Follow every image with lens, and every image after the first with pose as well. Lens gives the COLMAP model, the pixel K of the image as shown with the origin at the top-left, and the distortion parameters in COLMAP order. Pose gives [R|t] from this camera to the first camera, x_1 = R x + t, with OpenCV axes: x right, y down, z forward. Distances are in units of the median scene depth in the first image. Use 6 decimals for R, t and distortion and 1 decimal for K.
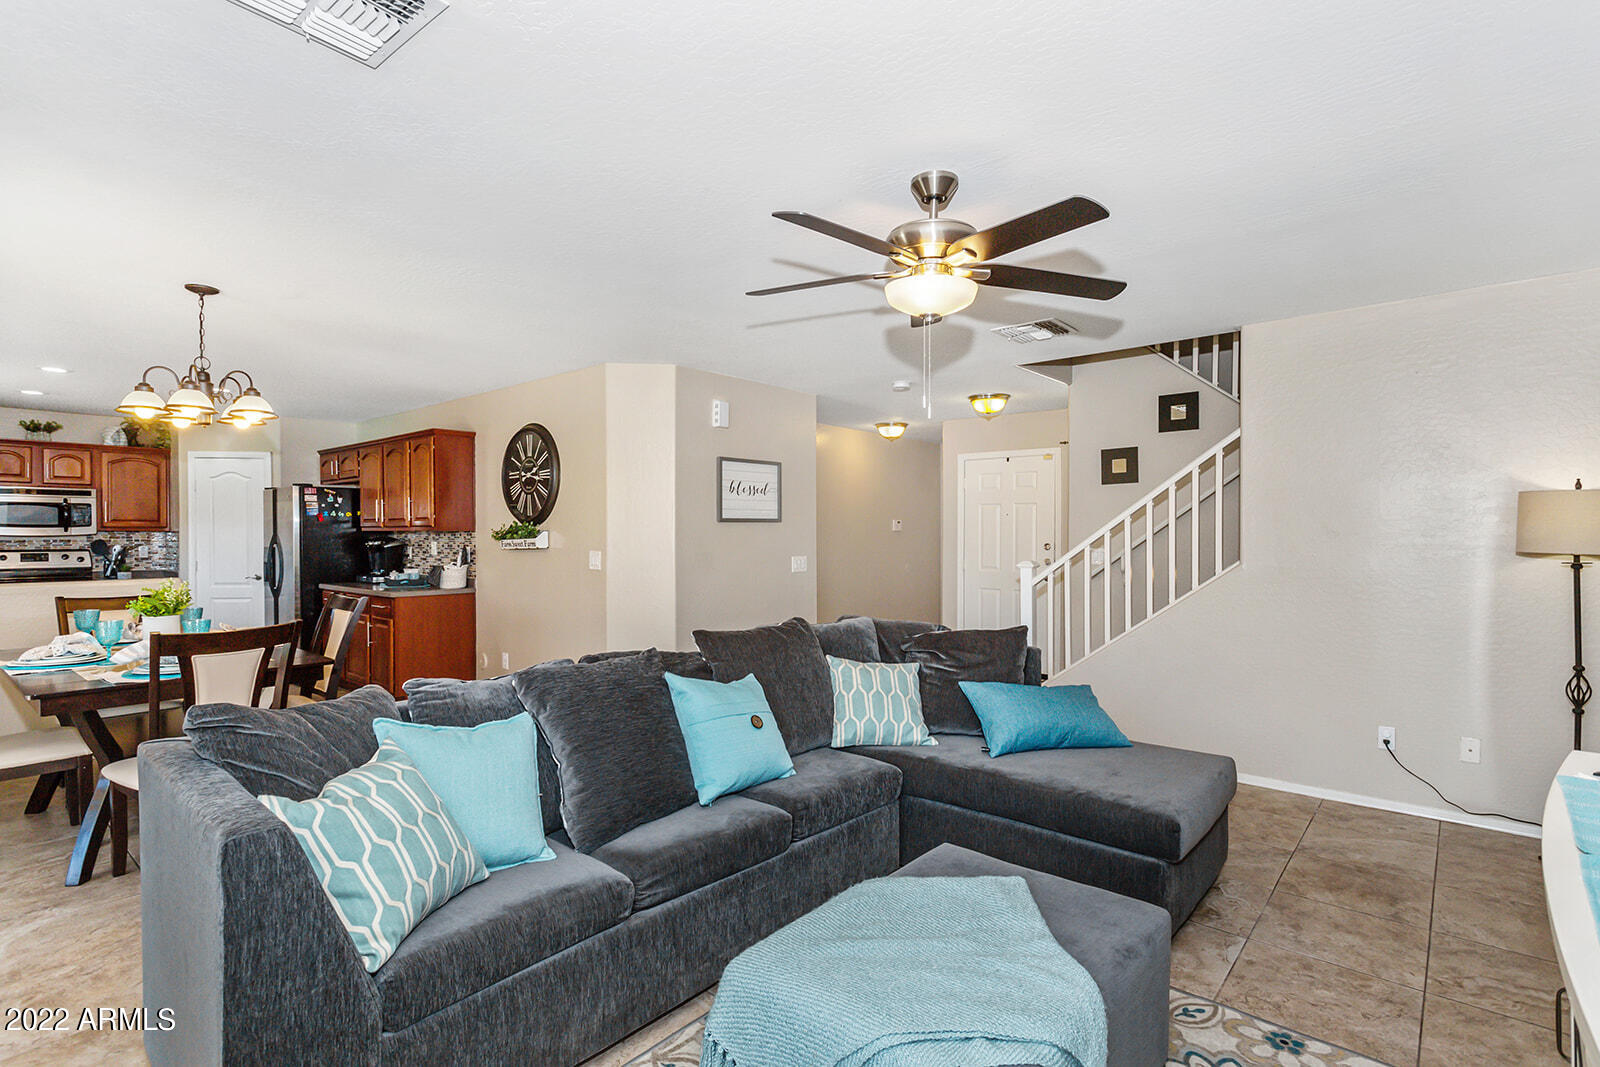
lens RADIAL K [[764.3, 0, 810.7], [0, 764.3, 531.8], [0, 0, 1]] dist [0.003234, 0.000902]
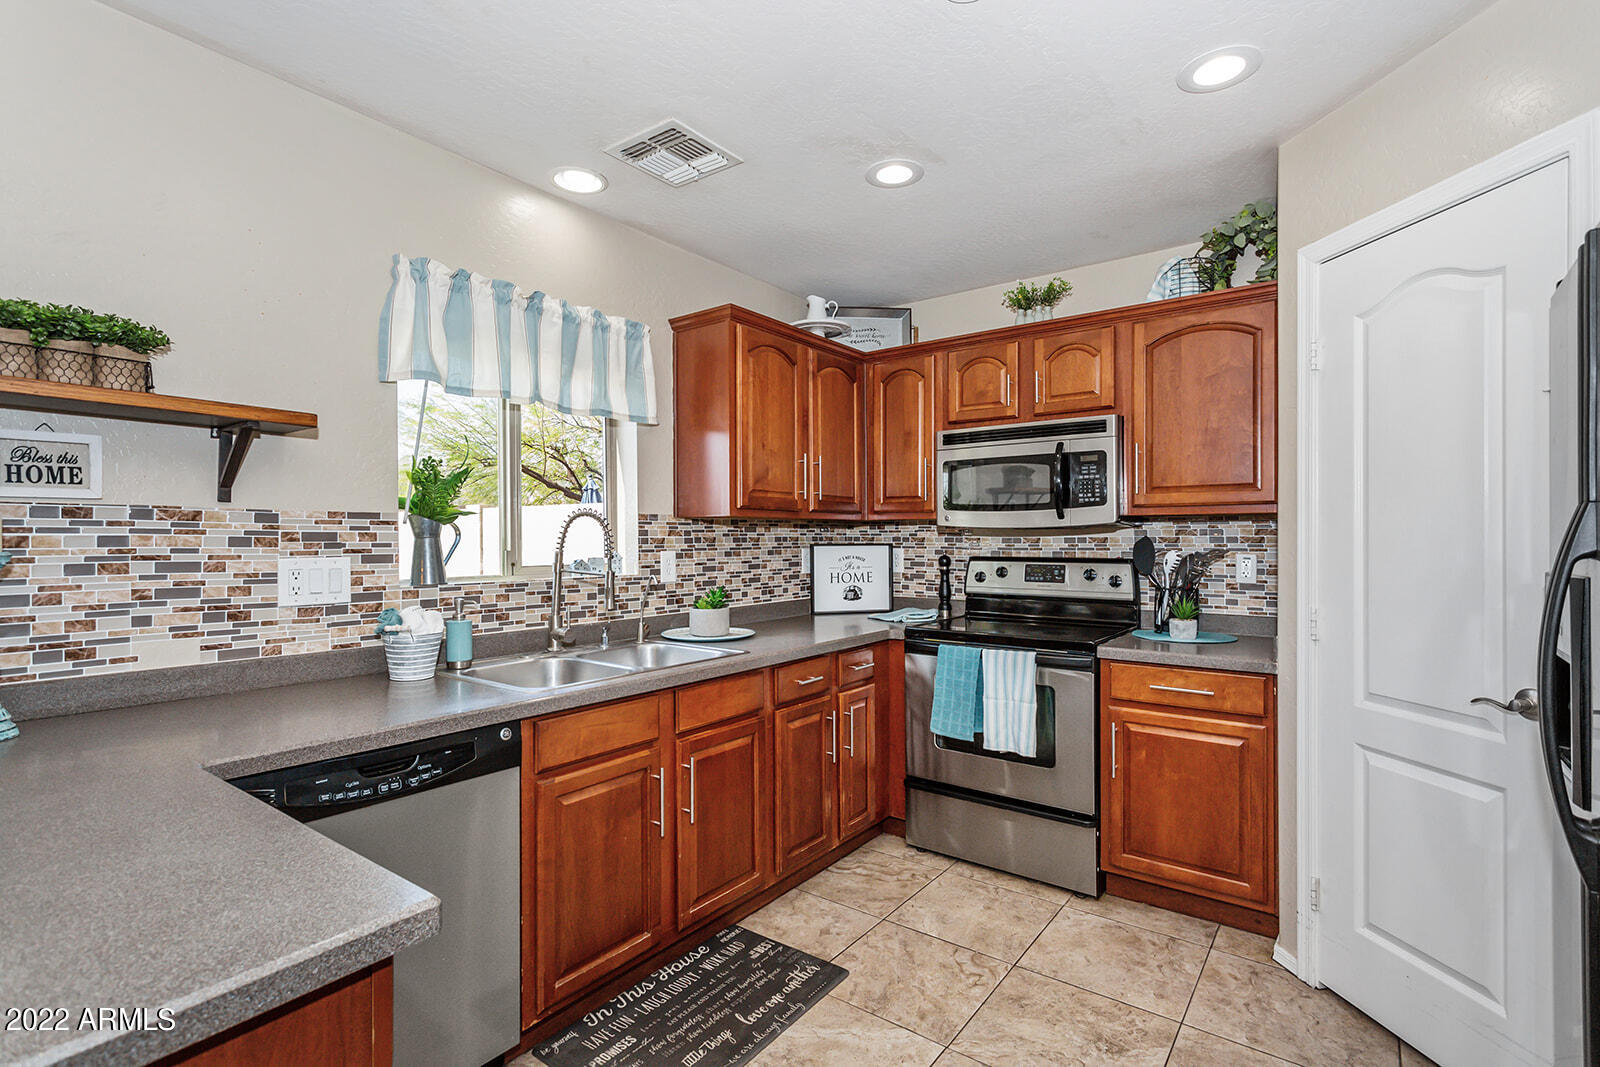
lens RADIAL K [[758.2, 0, 800.1], [0, 758.2, 539.2], [0, 0, 1]] dist [0.000564, 0.001103]
pose [[0.062416, -0.000422, -0.998050, -0.551581], [0.007543, 0.999972, 0.000049, 0.010490], [0.998022, -0.007531, 0.062417, 0.828970]]
